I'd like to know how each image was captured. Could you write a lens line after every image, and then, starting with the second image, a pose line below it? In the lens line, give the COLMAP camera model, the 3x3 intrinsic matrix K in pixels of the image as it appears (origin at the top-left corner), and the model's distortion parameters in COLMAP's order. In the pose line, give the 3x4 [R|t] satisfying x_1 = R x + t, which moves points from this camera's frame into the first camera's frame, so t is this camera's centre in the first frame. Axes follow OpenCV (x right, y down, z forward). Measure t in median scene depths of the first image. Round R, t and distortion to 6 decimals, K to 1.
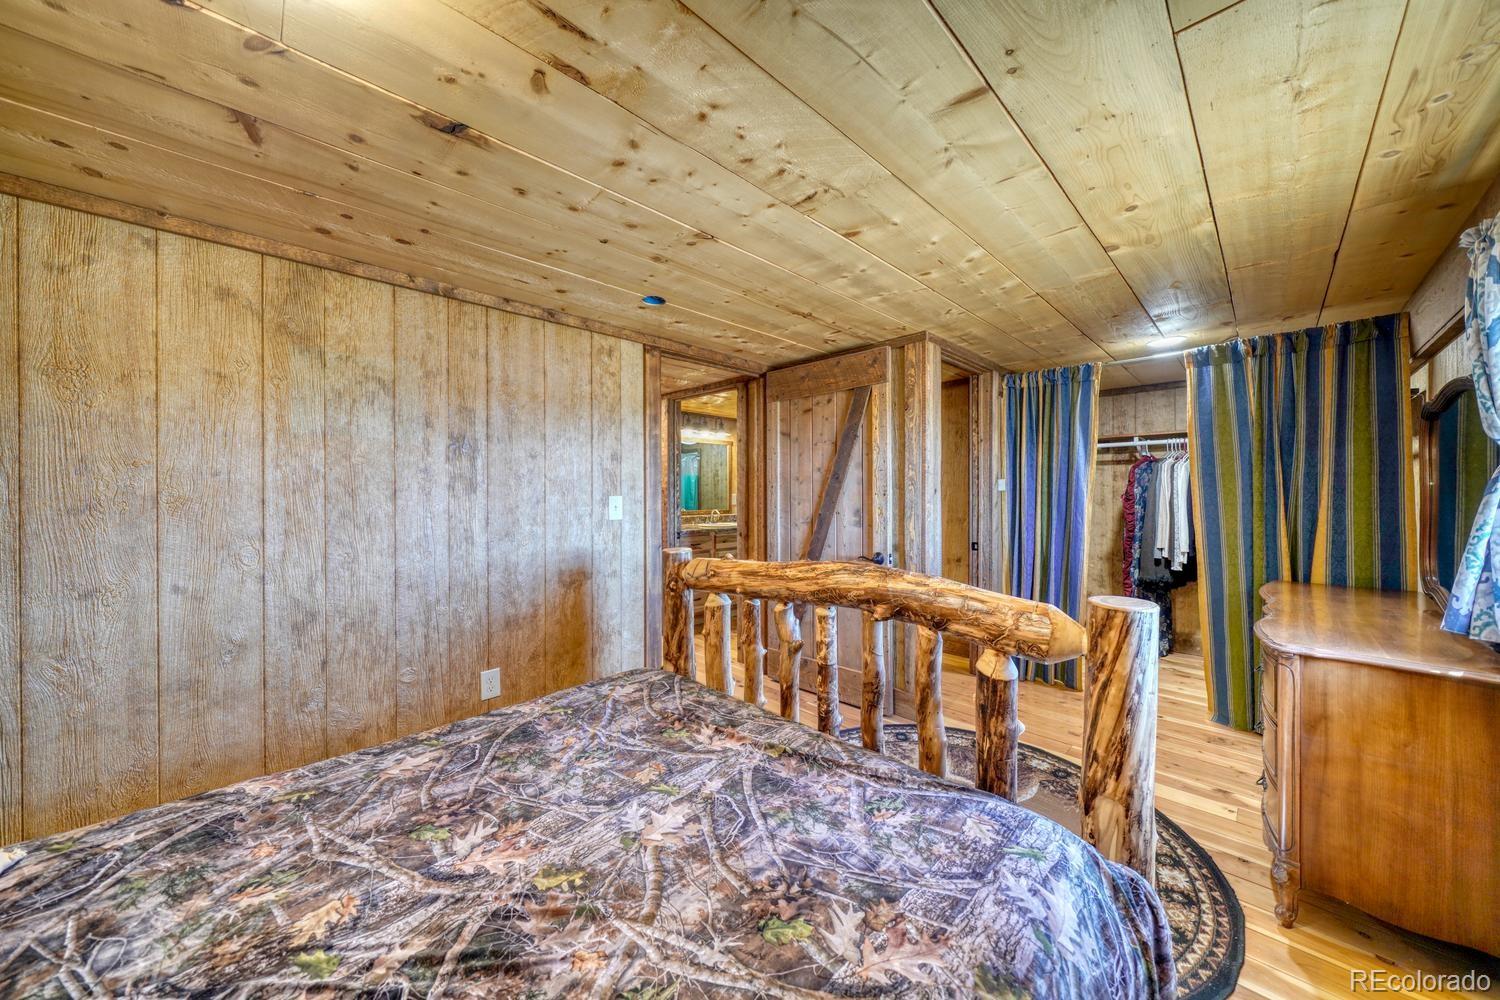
lens RADIAL K [[528.1, 0, 752.6], [0, 528.1, 495.8], [0, 0, 1]] dist [-0.005838, 0.000360]
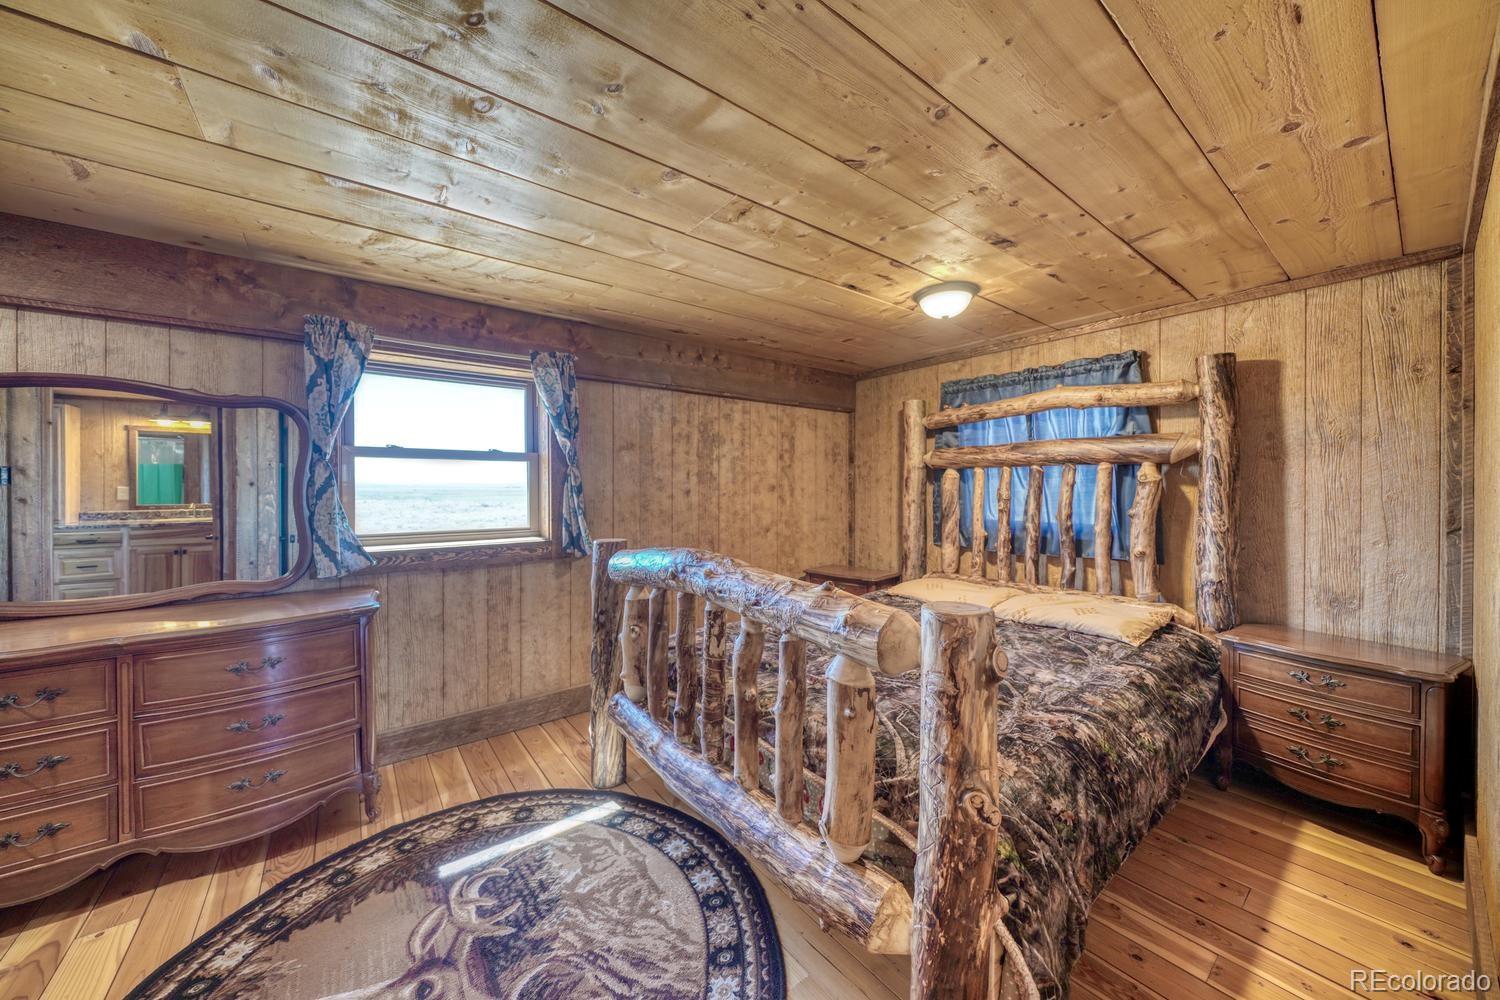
lens RADIAL K [[528.1, 0, 747.5], [0, 528.1, 490.3], [0, 0, 1]] dist [-0.005838, 0.000360]
pose [[-0.991252, 0.000130, 0.131982, -0.043049], [0.001478, 0.999948, 0.010115, 0.006059], [-0.131973, 0.010222, -0.991201, 1.983795]]
